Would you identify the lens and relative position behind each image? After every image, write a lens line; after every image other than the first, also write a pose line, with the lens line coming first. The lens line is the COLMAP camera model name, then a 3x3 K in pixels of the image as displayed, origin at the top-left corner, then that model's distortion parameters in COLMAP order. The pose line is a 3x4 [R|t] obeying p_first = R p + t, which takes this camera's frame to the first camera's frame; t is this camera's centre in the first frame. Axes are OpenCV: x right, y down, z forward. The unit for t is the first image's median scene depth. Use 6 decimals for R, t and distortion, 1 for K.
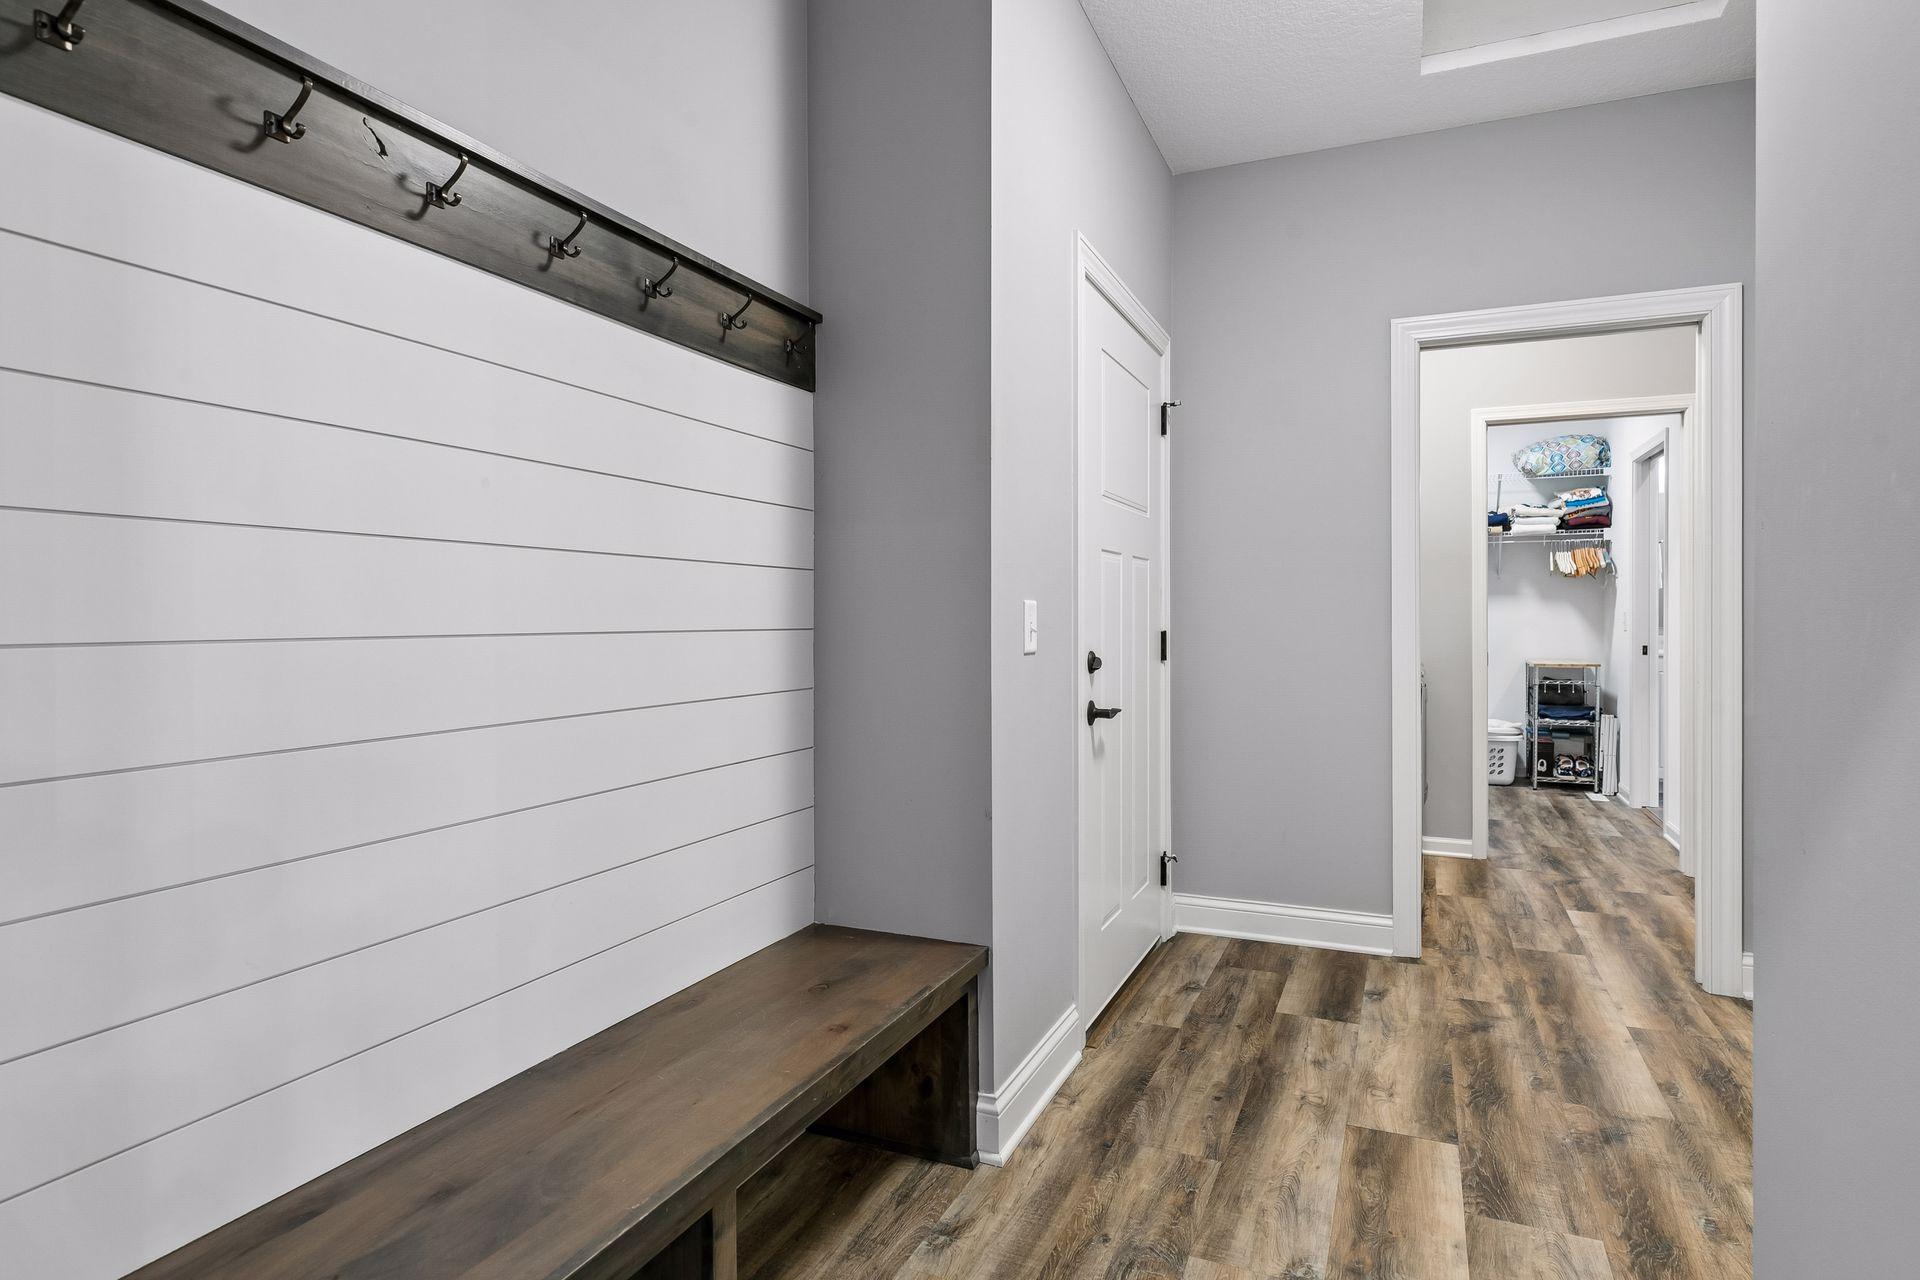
lens RADIAL K [[1038.2, 0, 958.5], [0, 1038.2, 640.3], [0, 0, 1]] dist [-0.001213, -0.000722]
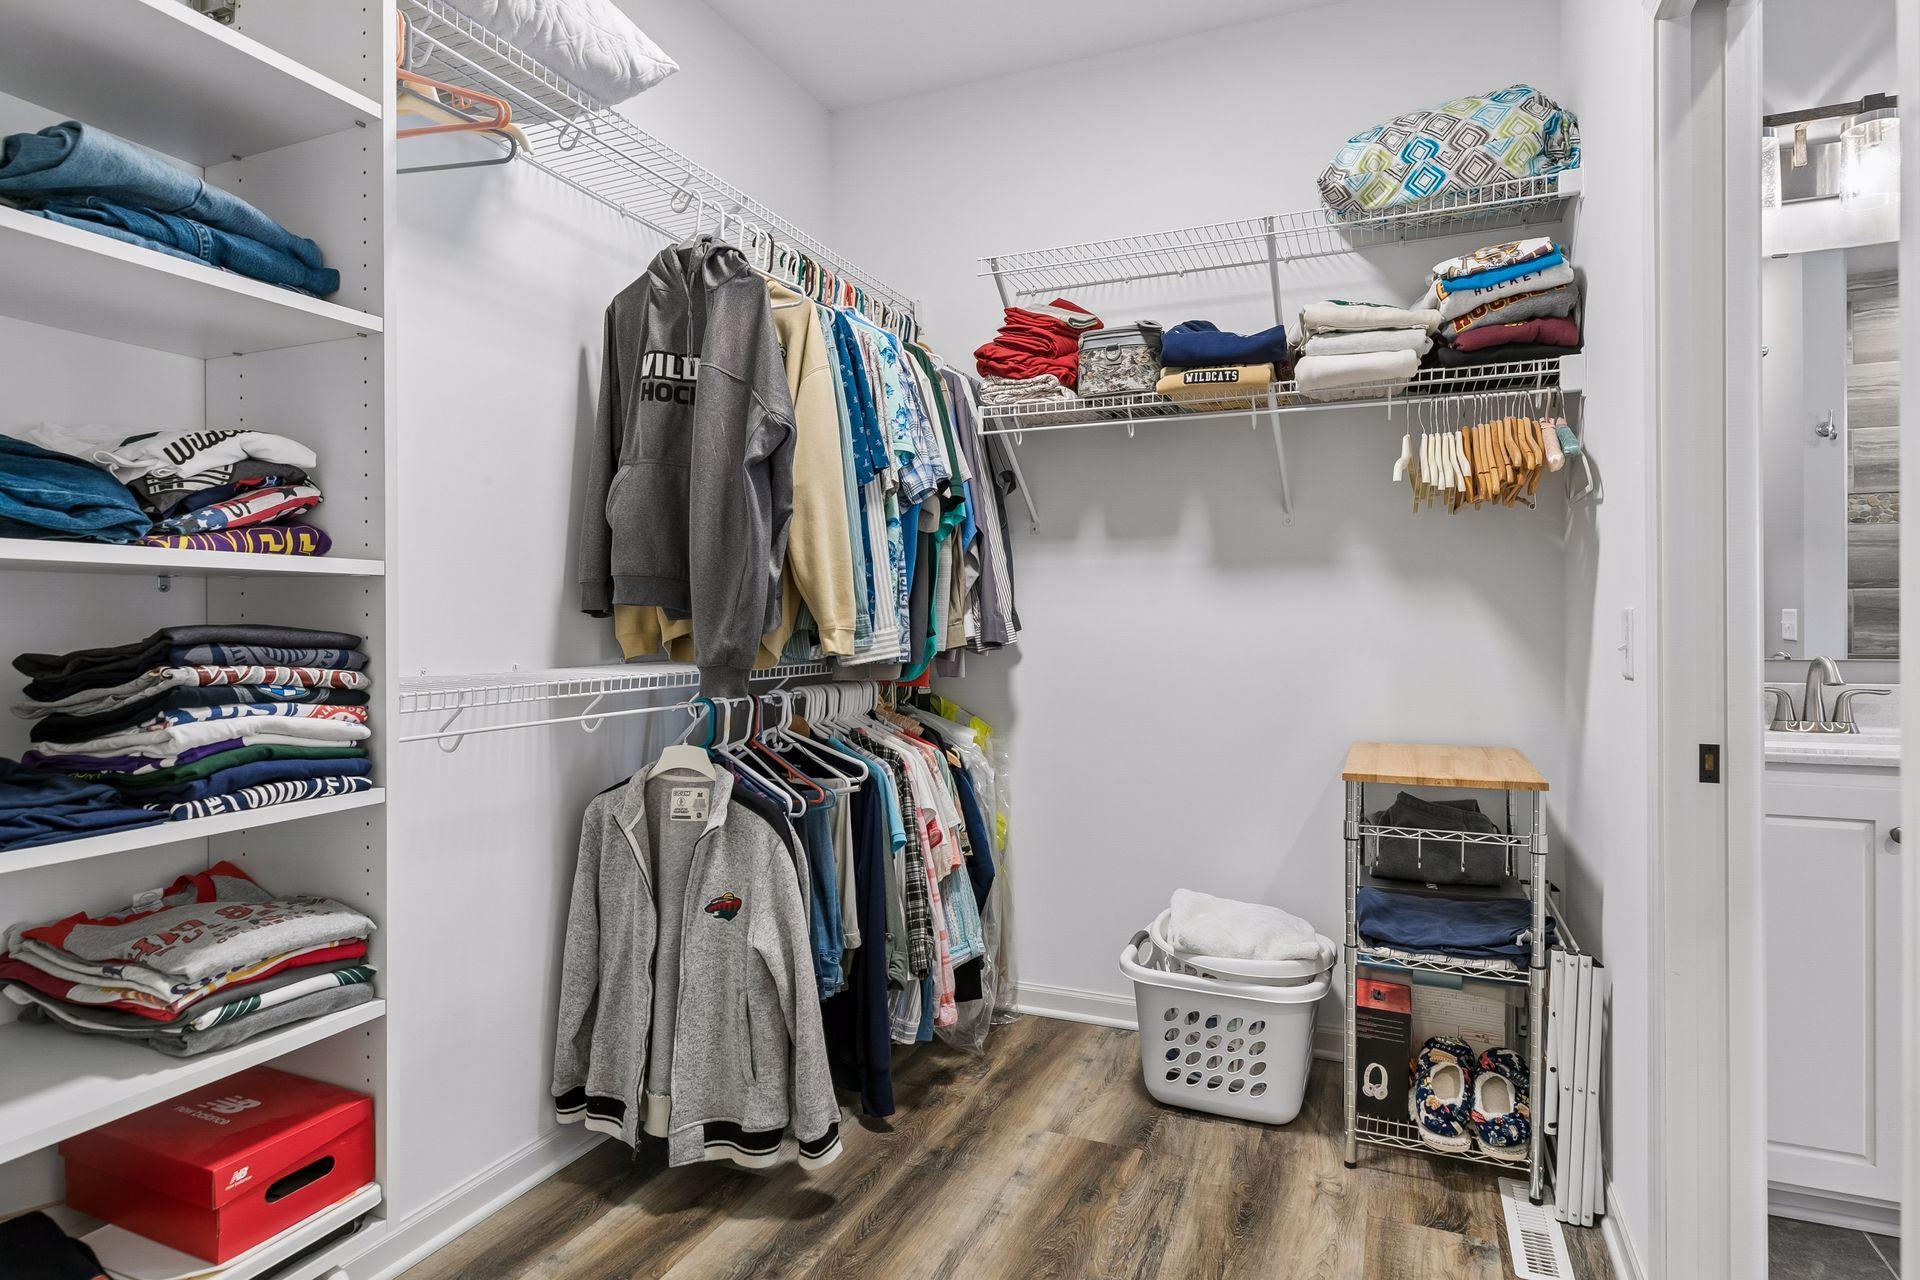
lens RADIAL K [[1038.2, 0, 963.0], [0, 1038.2, 627.2], [0, 0, 1]] dist [-0.001213, -0.000722]
pose [[0.999937, 0.002904, 0.010812, 0.430718], [-0.002773, 0.999923, -0.012128, -0.018231], [-0.010847, 0.012097, 0.999868, 0.676271]]
